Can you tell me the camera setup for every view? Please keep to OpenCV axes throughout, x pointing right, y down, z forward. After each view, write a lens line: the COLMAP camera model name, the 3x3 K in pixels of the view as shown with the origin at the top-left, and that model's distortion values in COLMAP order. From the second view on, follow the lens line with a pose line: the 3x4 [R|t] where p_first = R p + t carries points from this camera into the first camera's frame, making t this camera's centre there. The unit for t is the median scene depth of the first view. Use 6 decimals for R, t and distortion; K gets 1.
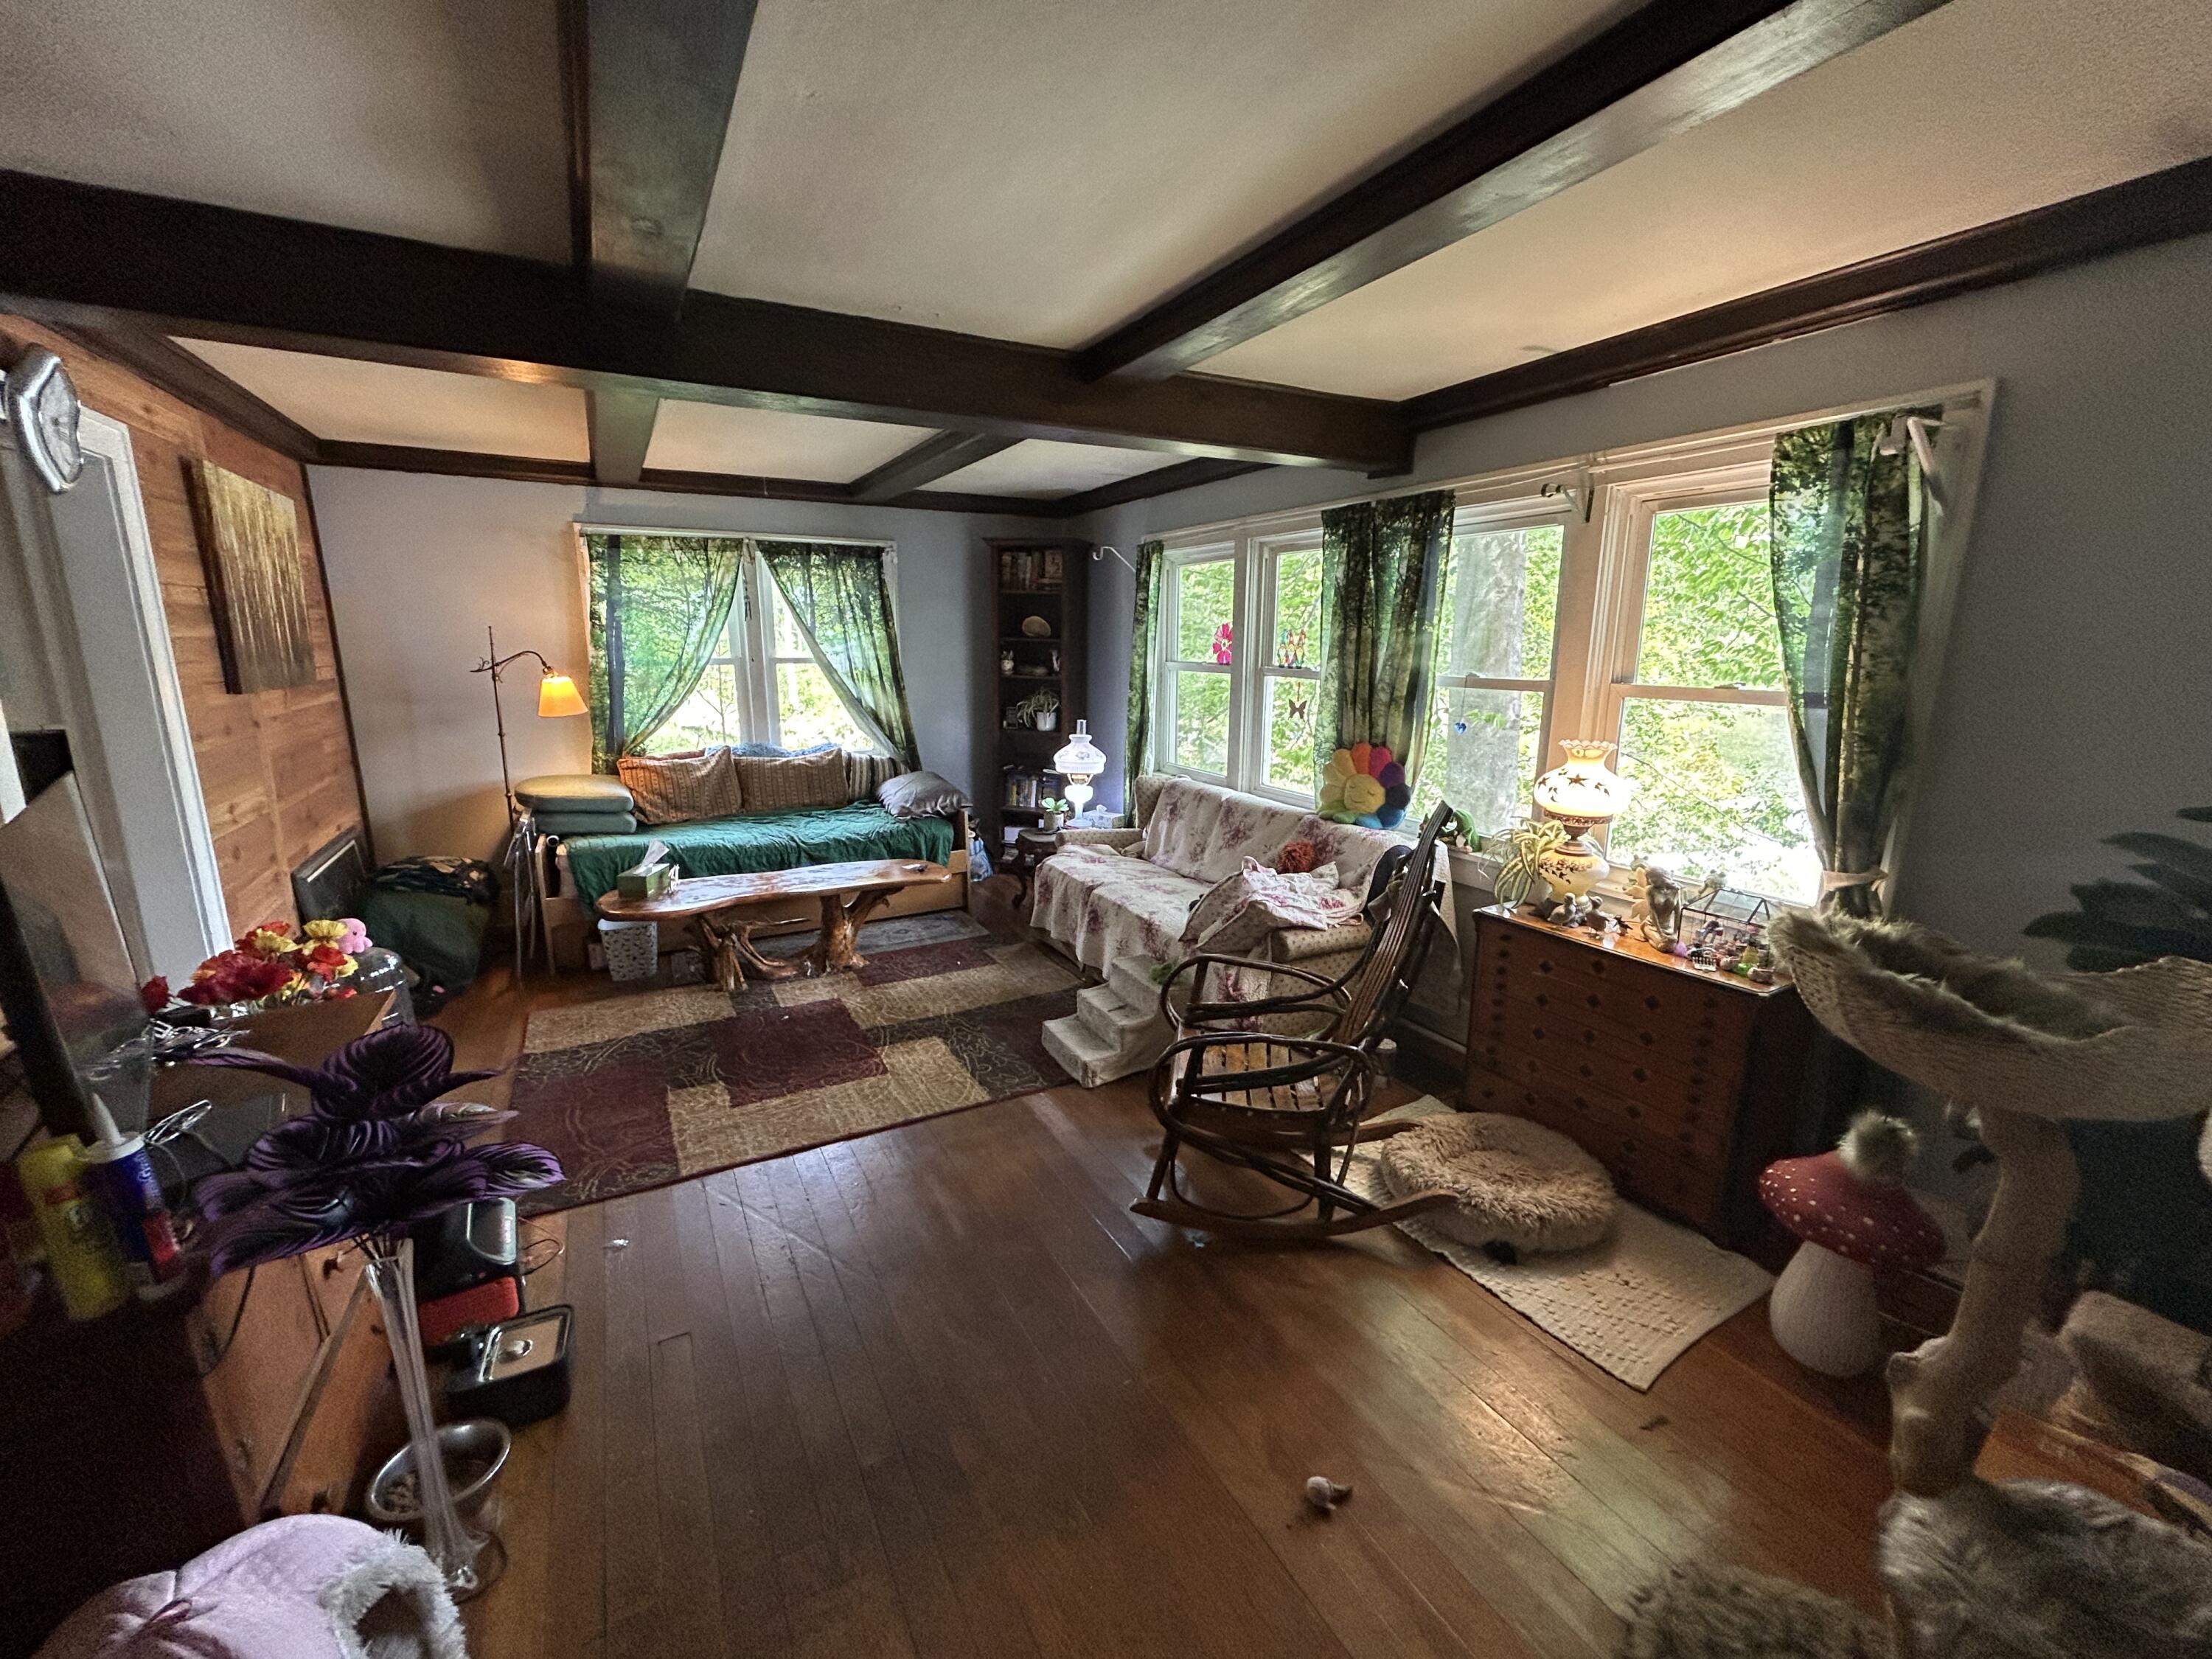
lens RADIAL K [[897.7, 0, 1094.6], [0, 897.7, 832.4], [0, 0, 1]] dist [-0.002683, 0.001594]
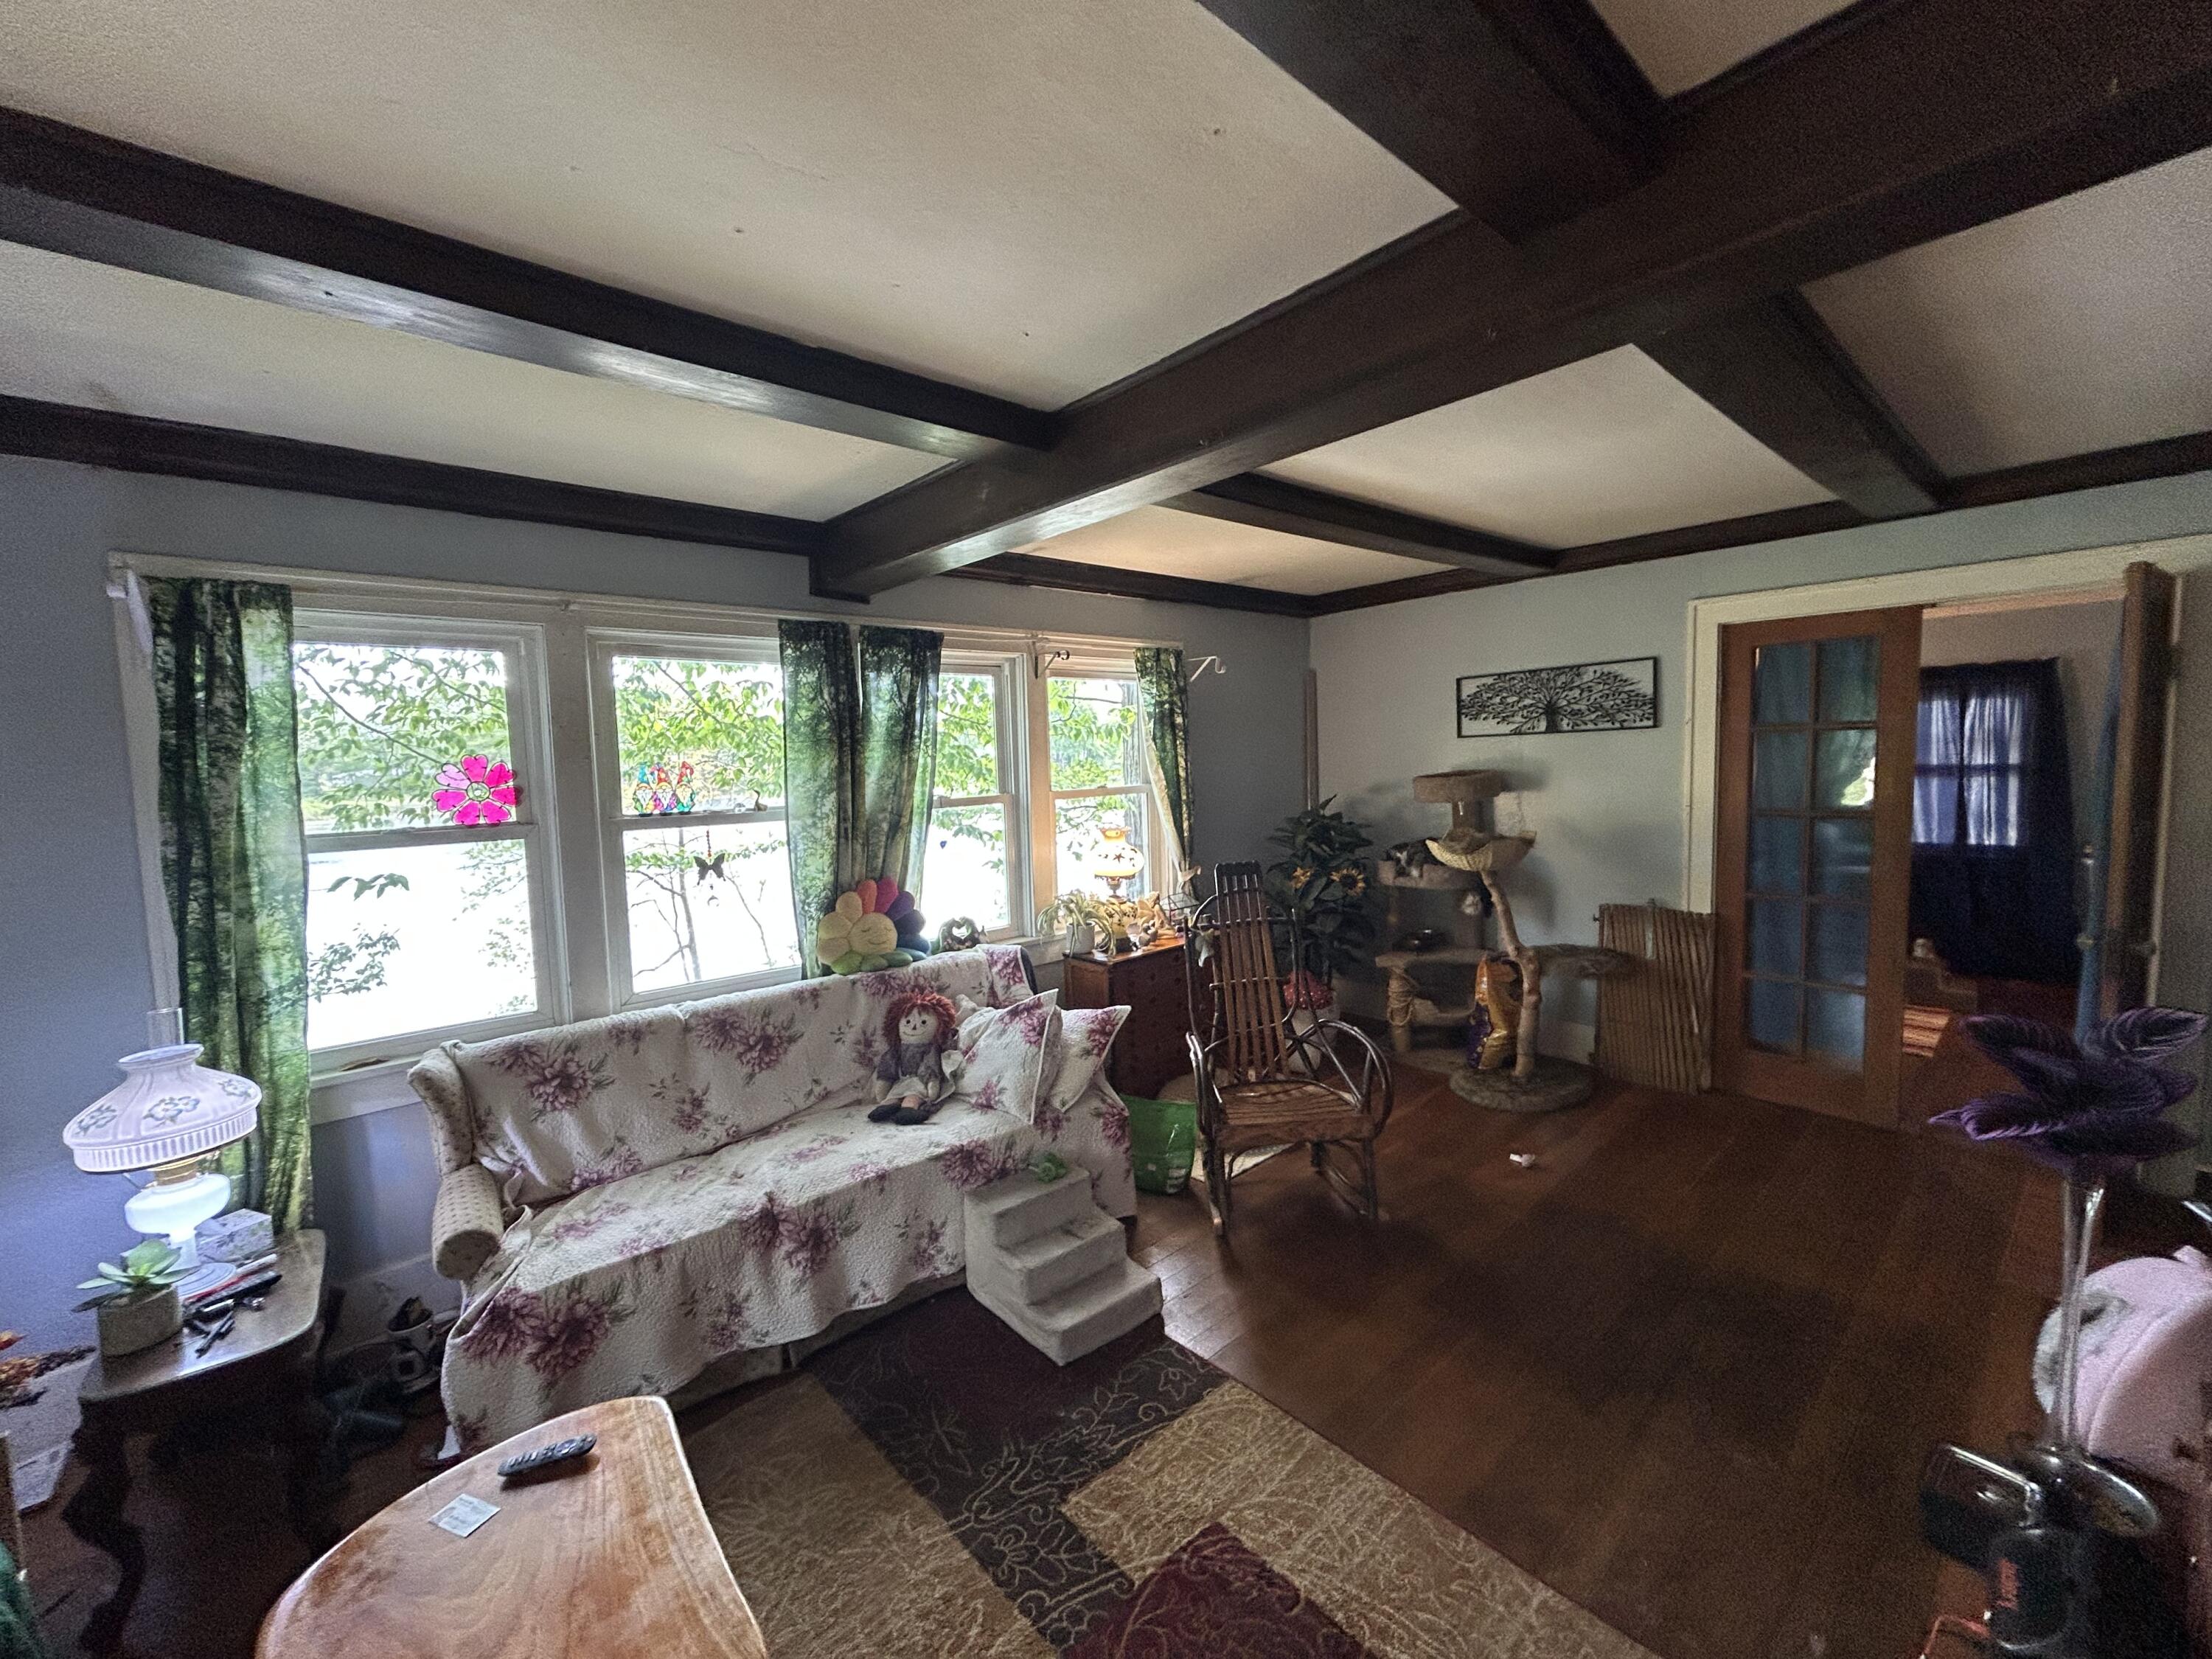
lens RADIAL K [[897.7, 0, 1105.8], [0, 897.7, 825.0], [0, 0, 1]] dist [-0.002683, 0.001594]
pose [[-0.235591, -0.078920, 0.968643, -0.635538], [0.233301, 0.962960, 0.135200, -0.218639], [-0.943434, 0.257837, -0.208452, 0.943057]]
